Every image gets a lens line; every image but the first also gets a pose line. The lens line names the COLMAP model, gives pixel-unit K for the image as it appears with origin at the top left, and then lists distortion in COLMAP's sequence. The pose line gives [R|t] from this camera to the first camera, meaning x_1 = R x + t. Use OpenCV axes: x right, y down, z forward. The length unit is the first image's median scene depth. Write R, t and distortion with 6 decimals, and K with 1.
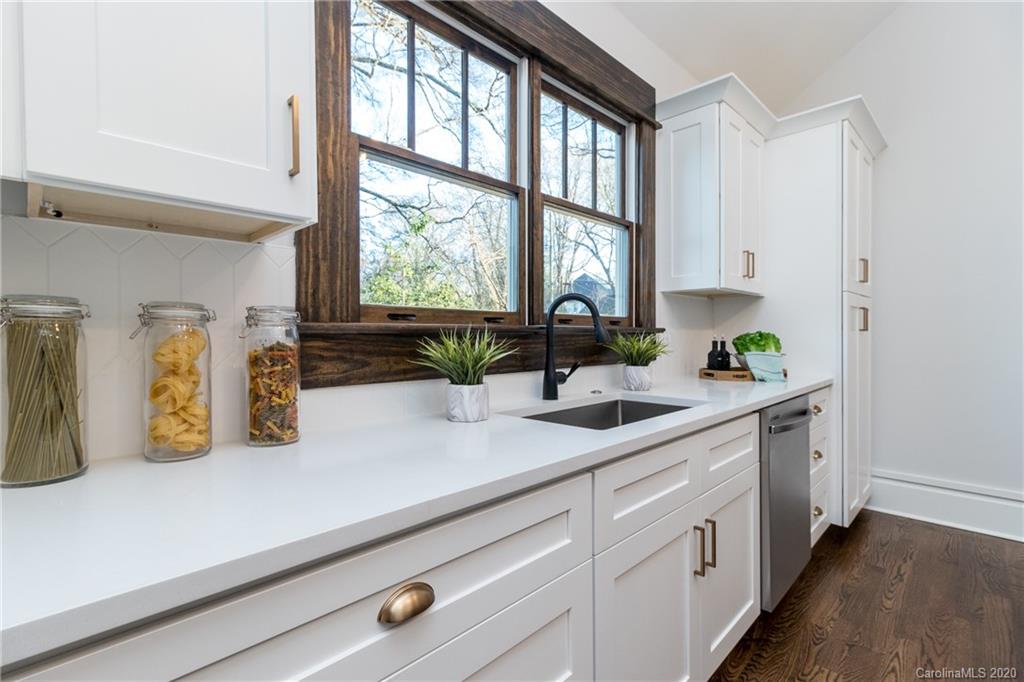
lens RADIAL K [[469.4, 0, 512.0], [0, 469.4, 341.0], [0, 0, 1]] dist [0.028444, 0.000096]
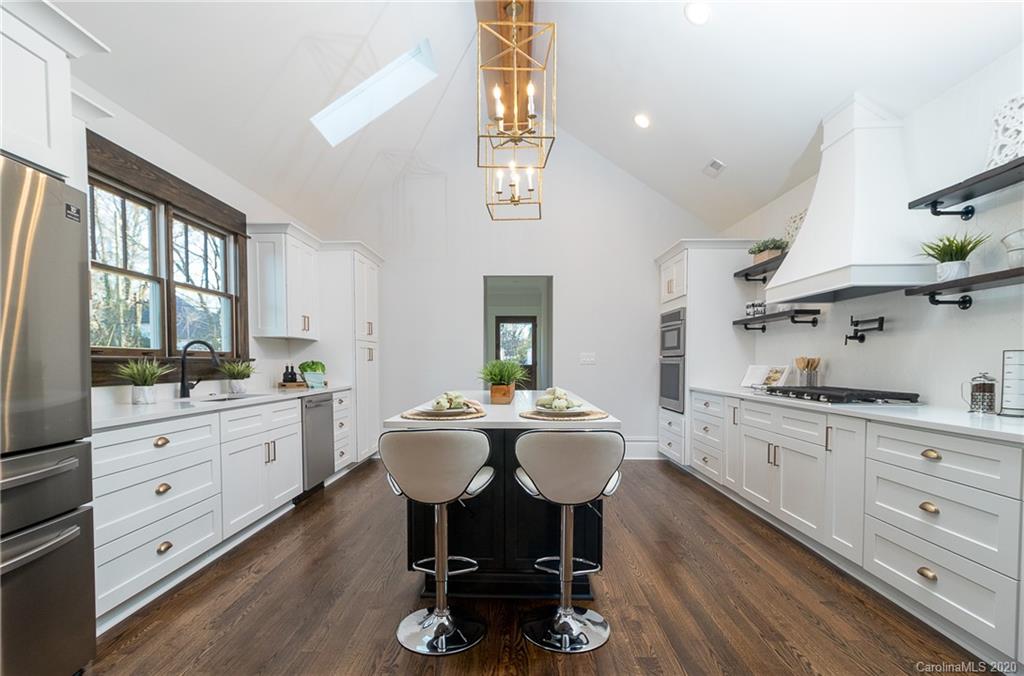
lens RADIAL K [[483.6, 0, 509.8], [0, 483.6, 371.9], [0, 0, 1]] dist [0.000701, 0.000206]
pose [[0.716365, -0.015093, 0.697562, -0.253844], [0.013694, 0.999878, 0.007571, 0.021561], [-0.697591, 0.004129, 0.716484, -0.962124]]
